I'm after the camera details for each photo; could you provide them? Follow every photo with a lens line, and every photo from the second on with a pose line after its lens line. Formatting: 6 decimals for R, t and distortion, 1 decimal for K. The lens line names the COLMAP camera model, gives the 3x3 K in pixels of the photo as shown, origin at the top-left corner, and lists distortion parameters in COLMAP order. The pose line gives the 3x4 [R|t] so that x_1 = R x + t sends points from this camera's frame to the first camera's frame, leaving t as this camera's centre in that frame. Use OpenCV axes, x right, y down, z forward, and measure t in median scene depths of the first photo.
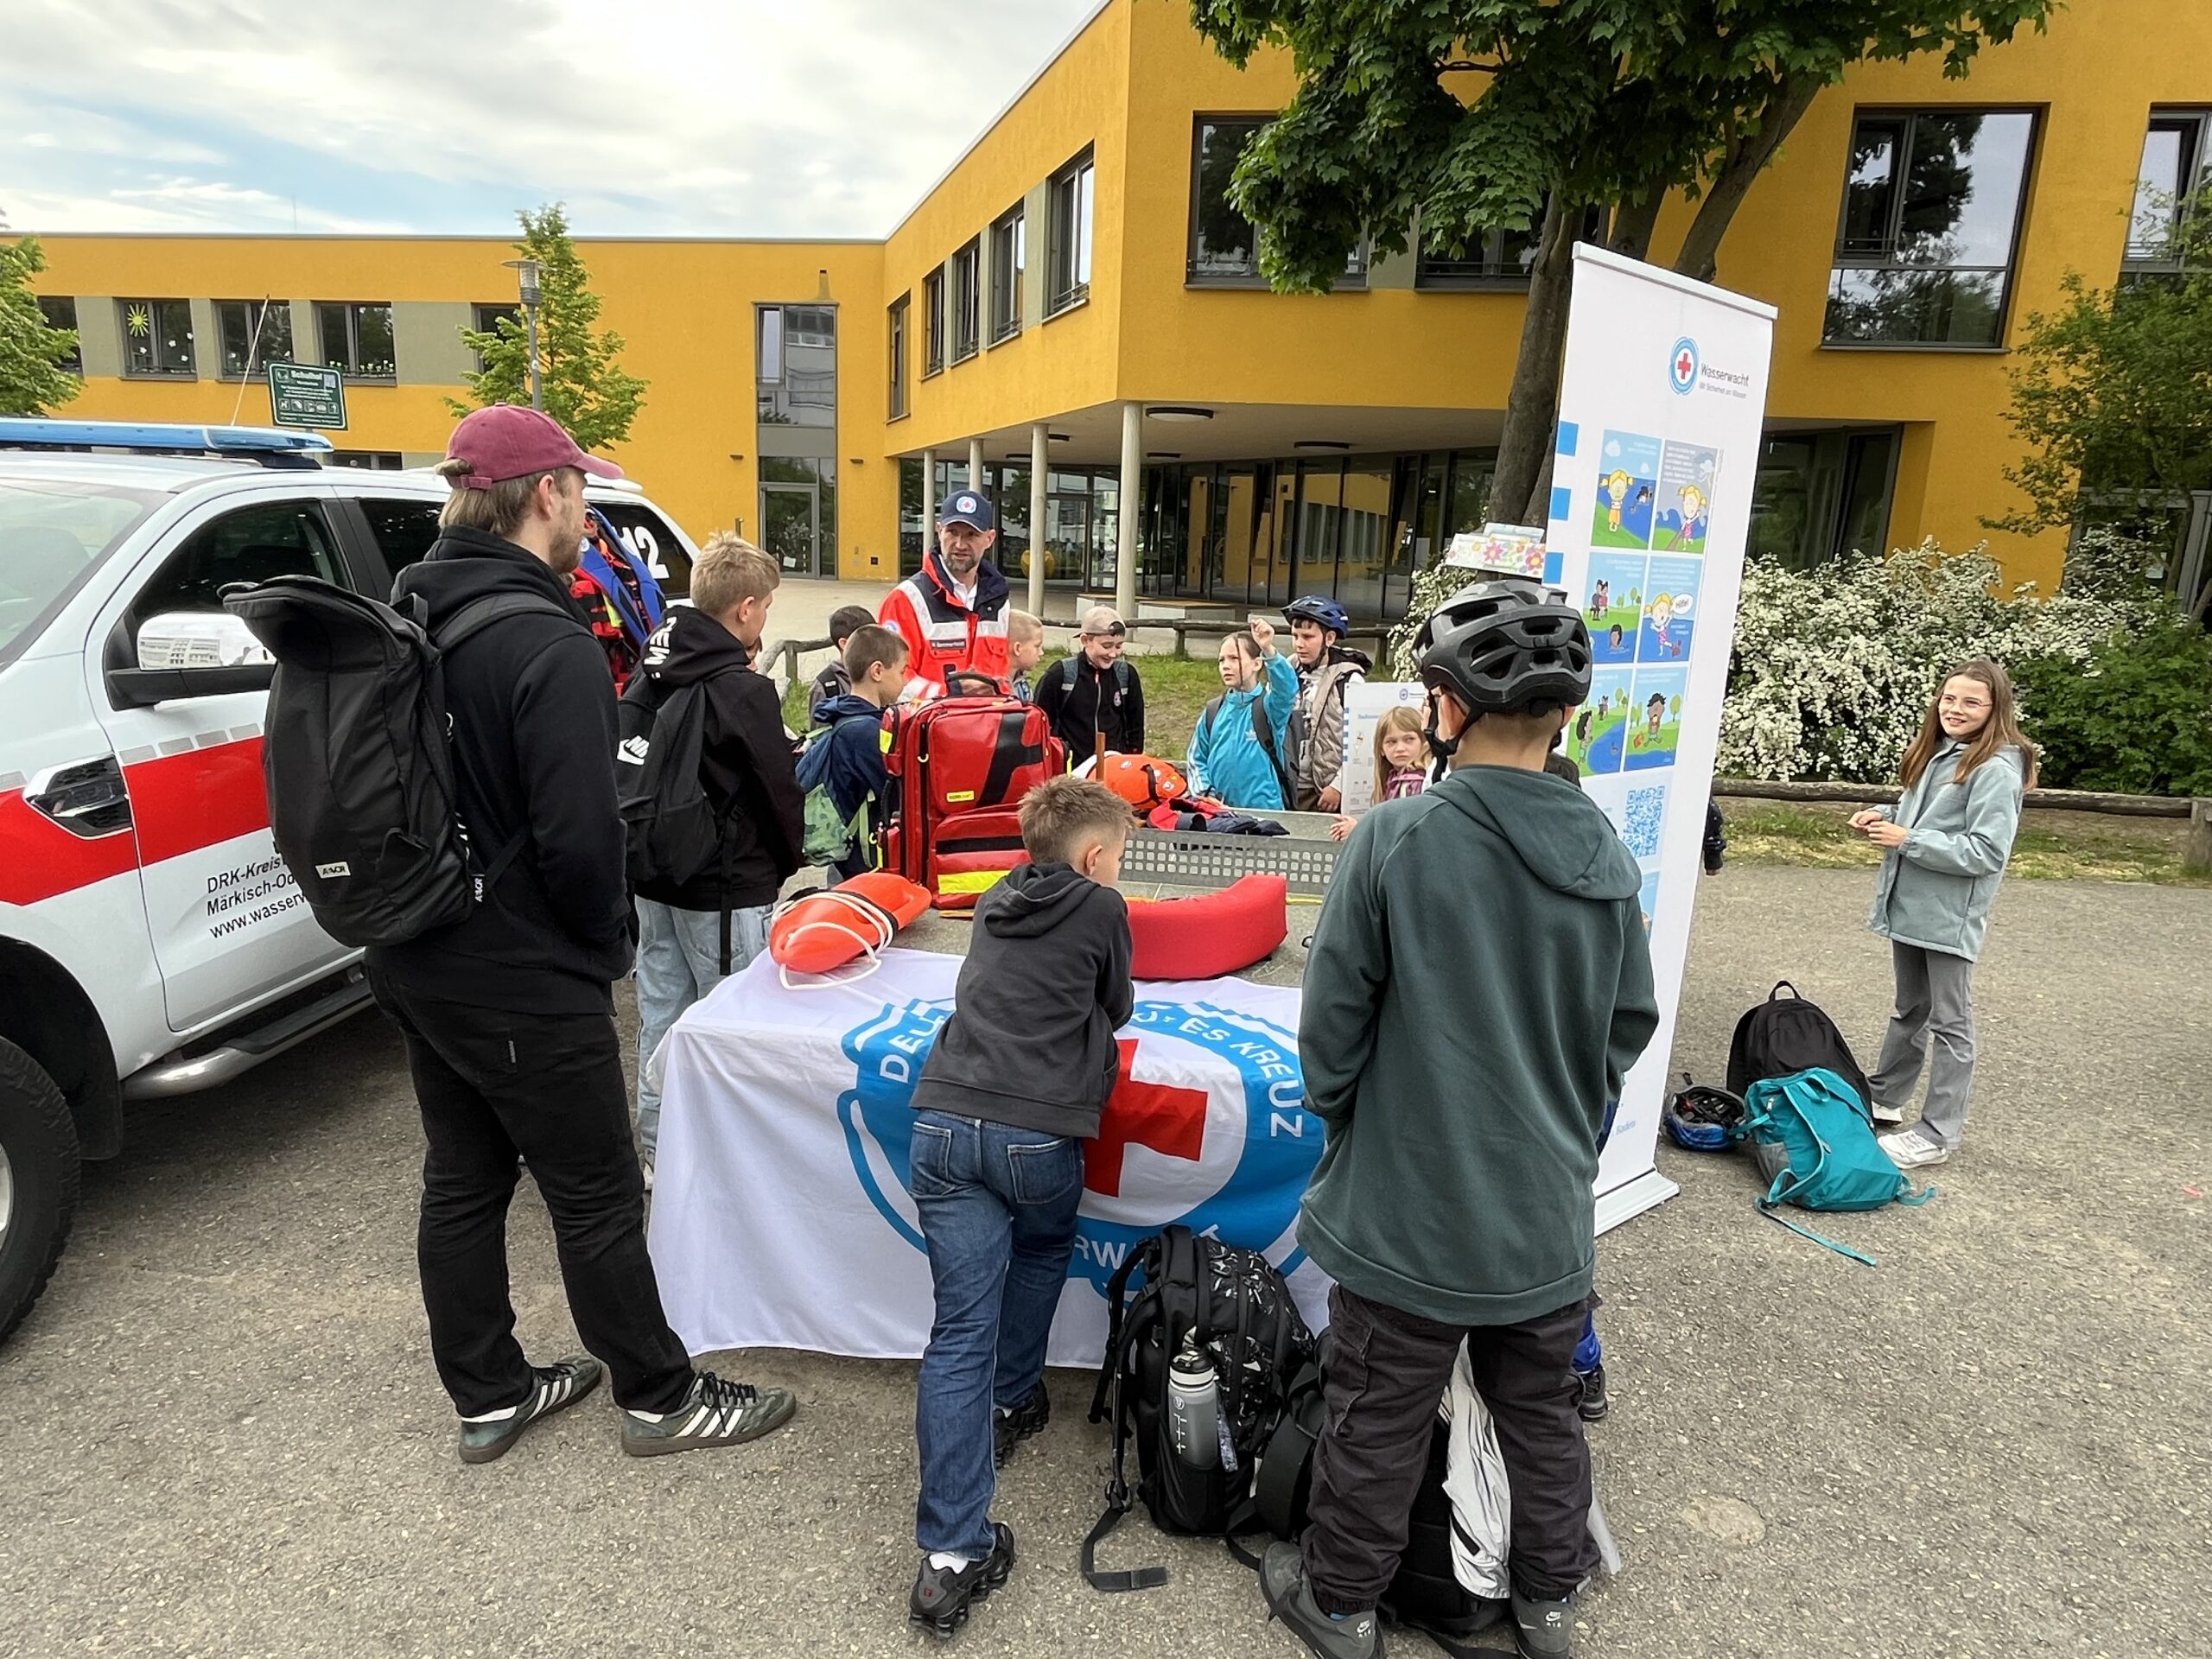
lens RADIAL K [[1378.7, 0, 1106.0], [0, 1378.7, 829.5], [0, 0, 1]] dist [-0.015788, -0.000434]
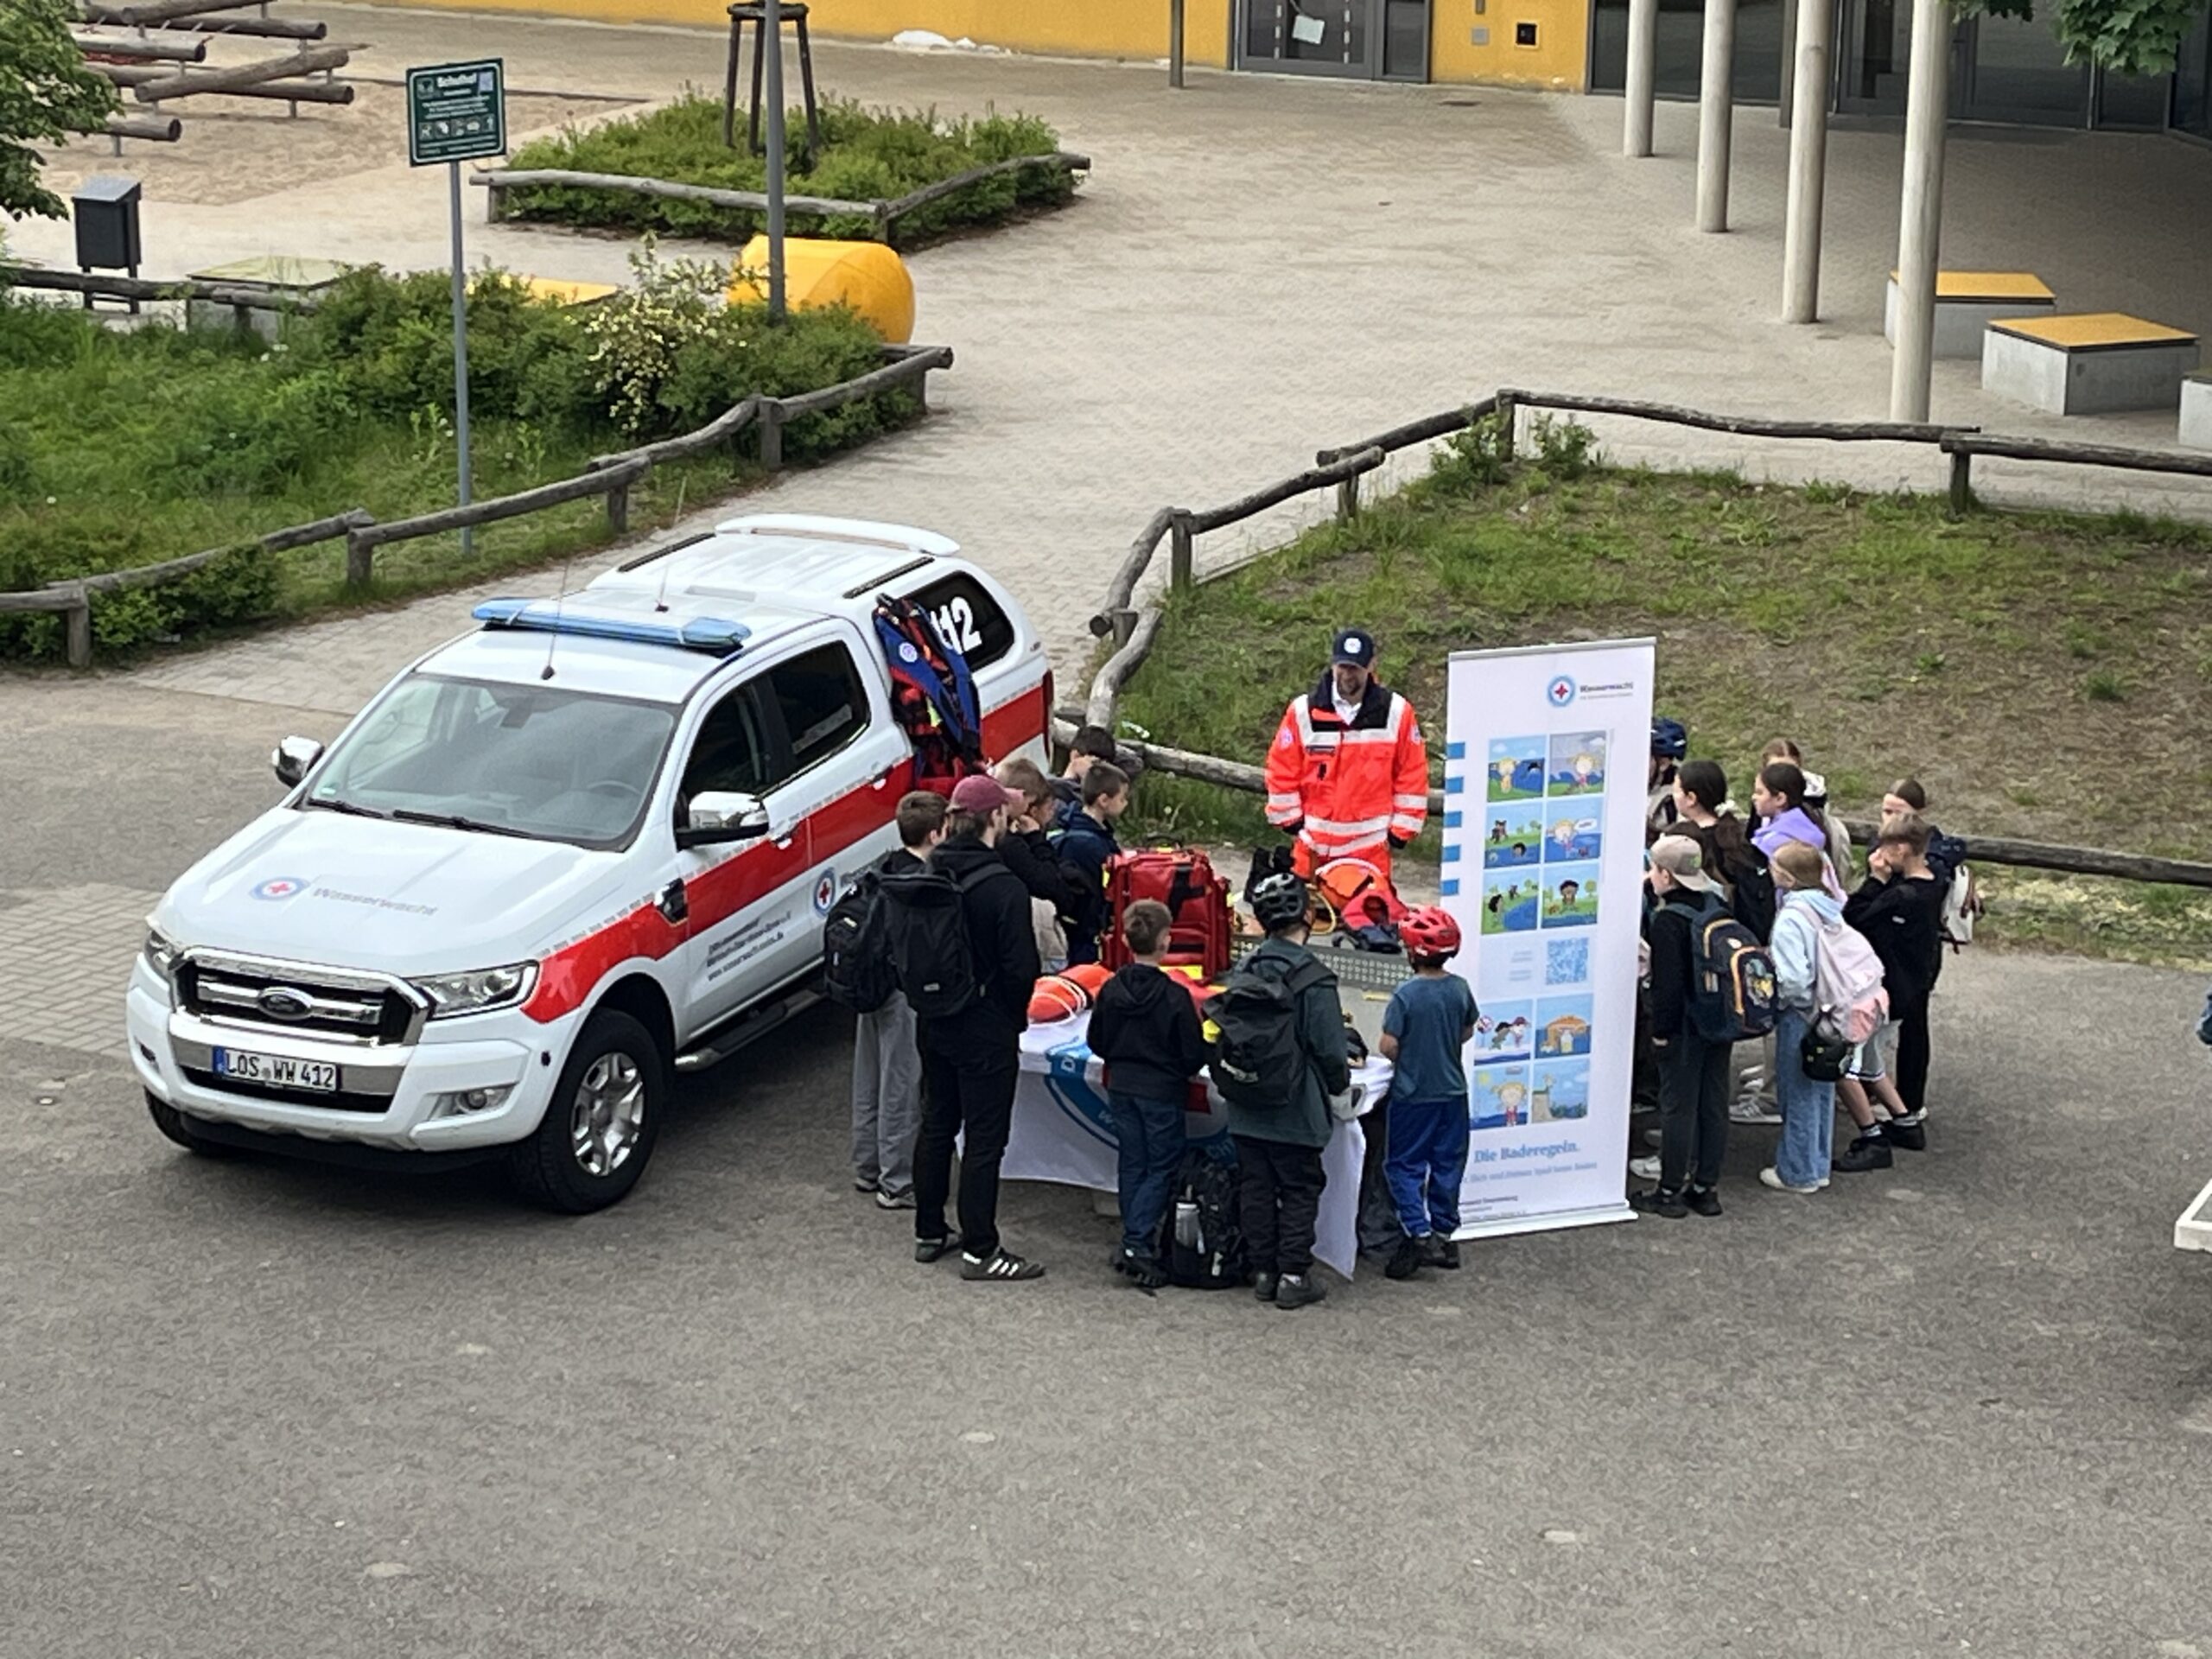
lens RADIAL K [[5390.5, 0, 1106.0], [0, 5390.5, 829.5], [0, 0, 1]] dist [-0.045243, -0.167995]
pose [[0.959069, 0.052604, -0.278244, 1.666236], [-0.042493, 0.998203, 0.042249, -0.410374], [0.279966, -0.028697, 0.959581, -5.266159]]
